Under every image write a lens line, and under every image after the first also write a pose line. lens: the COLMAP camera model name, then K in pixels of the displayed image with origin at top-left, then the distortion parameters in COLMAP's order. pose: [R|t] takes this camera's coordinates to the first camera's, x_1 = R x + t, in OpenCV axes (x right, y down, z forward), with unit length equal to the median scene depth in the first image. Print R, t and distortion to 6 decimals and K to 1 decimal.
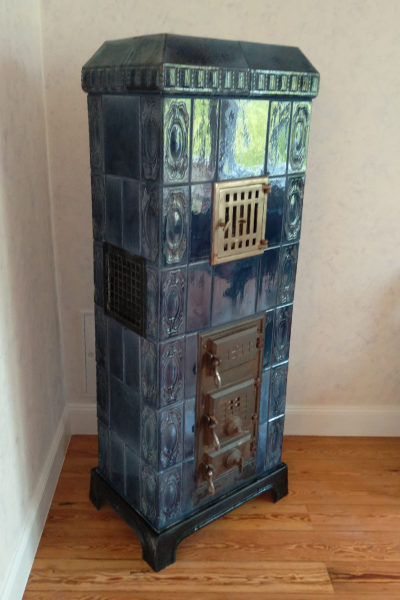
lens RADIAL K [[472.5, 0, 163.4], [0, 472.5, 283.1], [0, 0, 1]] dist [0.046676, -0.057462]
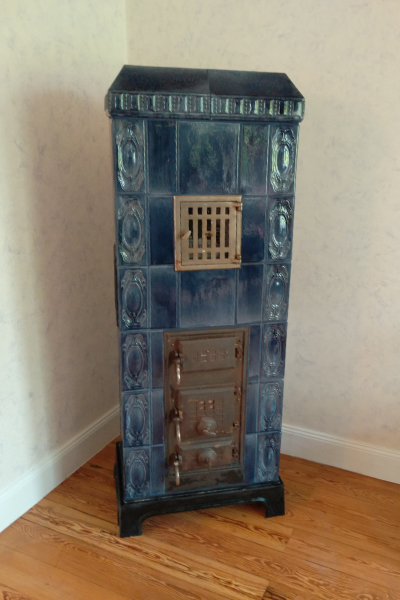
lens RADIAL K [[452.5, 0, 220.2], [0, 452.5, 296.2], [0, 0, 1]] dist [0.057048, -0.074364]
pose [[0.931764, 0.130280, -0.338885, 0.494398], [-0.137718, 0.990469, 0.002116, 0.003997], [0.335931, 0.044699, 0.940826, 0.032538]]
